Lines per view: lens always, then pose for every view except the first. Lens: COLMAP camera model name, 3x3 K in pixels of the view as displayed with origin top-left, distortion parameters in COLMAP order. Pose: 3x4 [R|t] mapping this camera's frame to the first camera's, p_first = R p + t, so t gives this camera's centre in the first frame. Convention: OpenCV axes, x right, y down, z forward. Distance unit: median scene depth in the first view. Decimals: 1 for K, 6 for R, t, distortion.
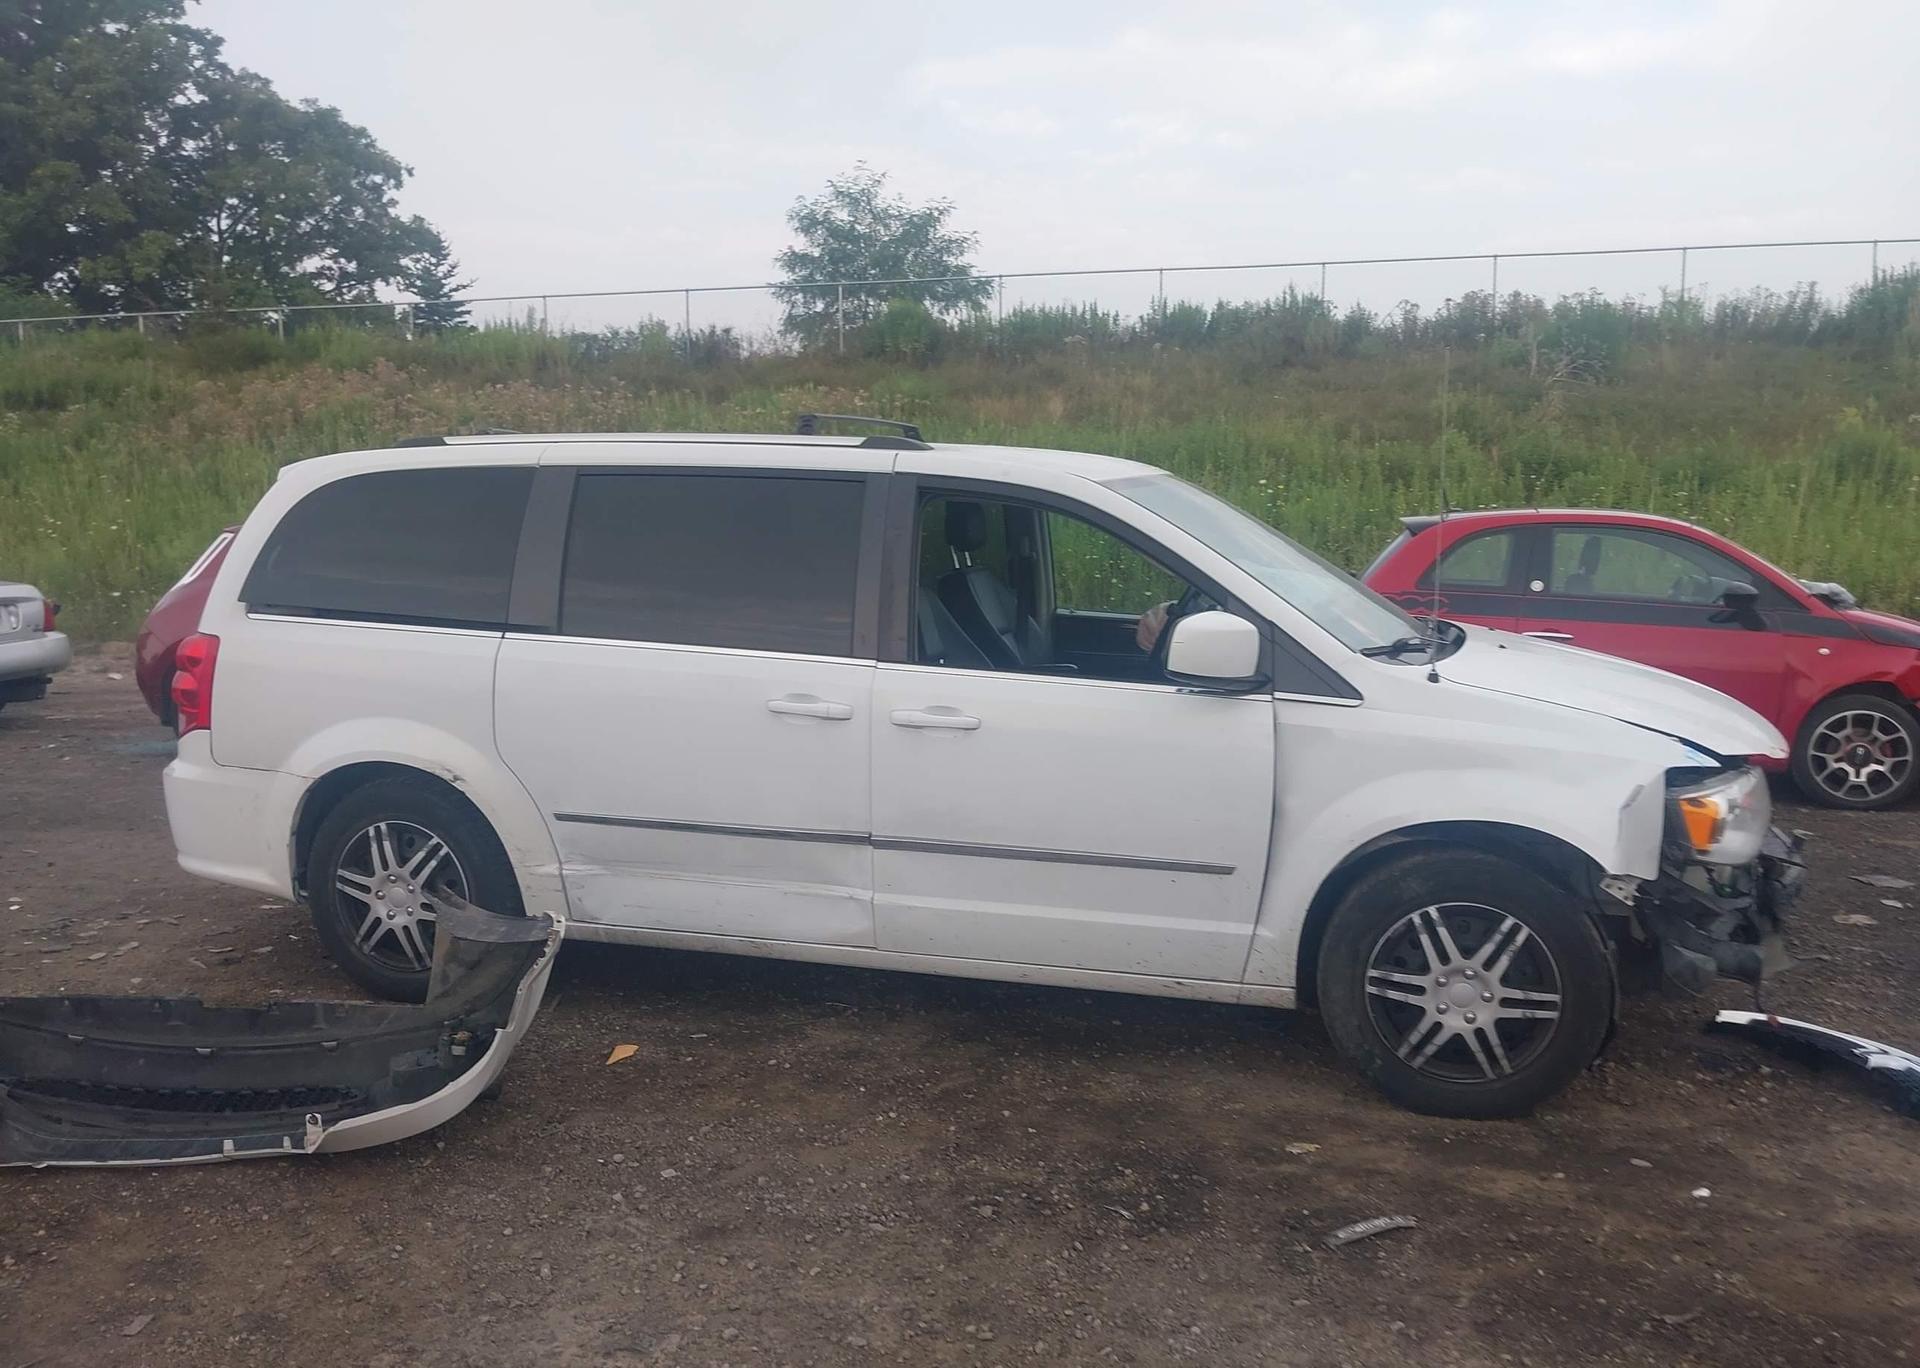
lens RADIAL K [[1530.3, 0, 960.0], [0, 1530.3, 684.0], [0, 0, 1]] dist [-0.007882, 0.002521]
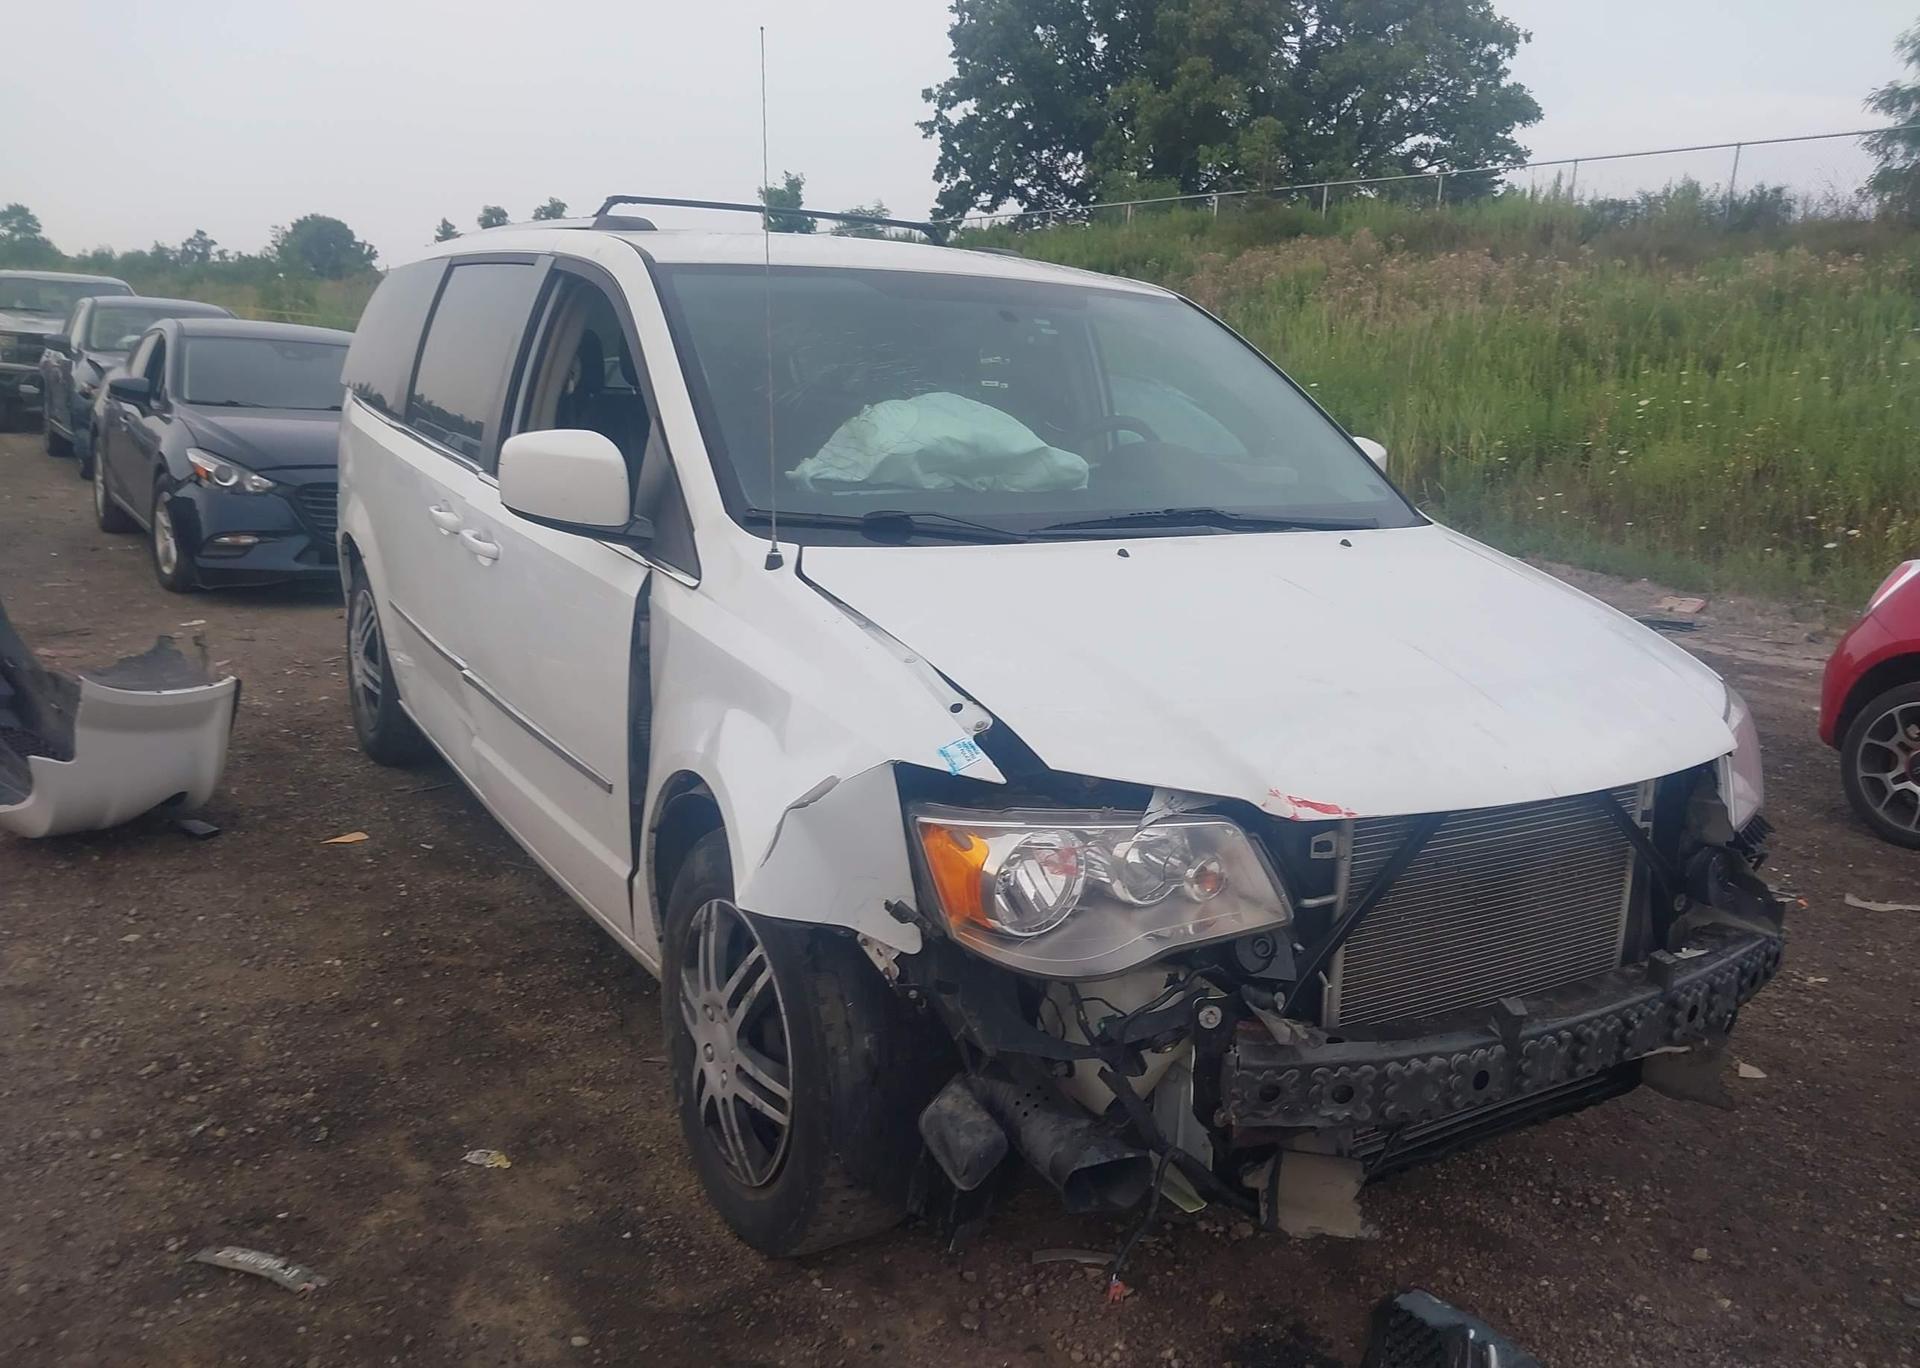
lens RADIAL K [[1511.5, 0, 955.4], [0, 1511.5, 662.1], [0, 0, 1]] dist [0.010398, 0.007599]
pose [[0.737881, 0.172979, -0.652387, 0.676189], [-0.134893, 0.984894, 0.108573, -0.034689], [0.661313, 0.007889, 0.750068, 0.489805]]
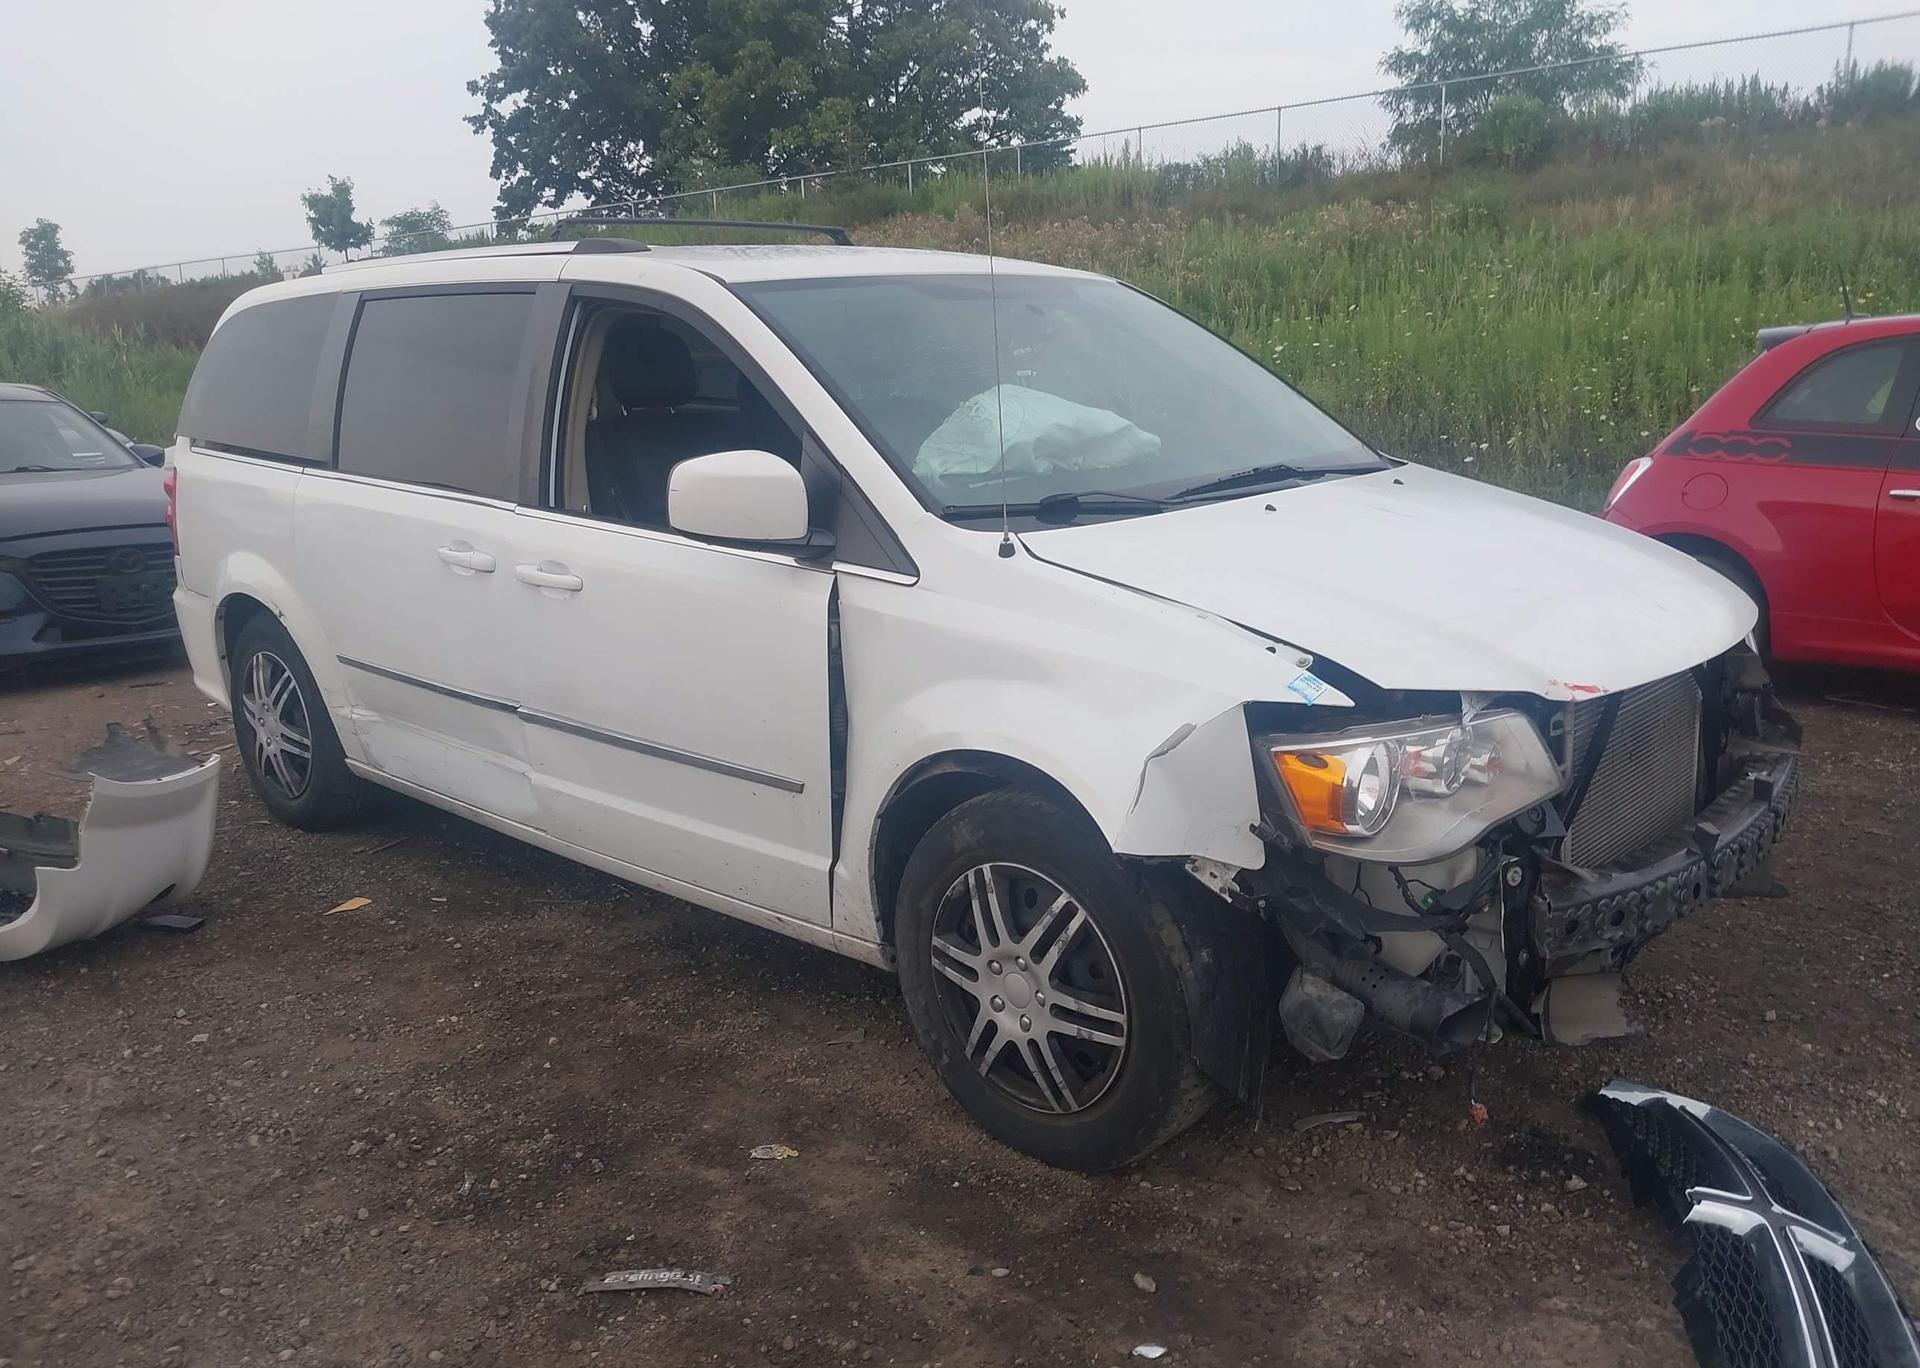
lens RADIAL K [[1516.7, 0, 943.1], [0, 1516.7, 677.0], [0, 0, 1]] dist [0.016457, -0.001869]
pose [[0.892891, 0.072169, -0.444452, 0.509787], [-0.027984, 0.994058, 0.105192, -0.014196], [0.449403, -0.081488, 0.889605, 0.306359]]
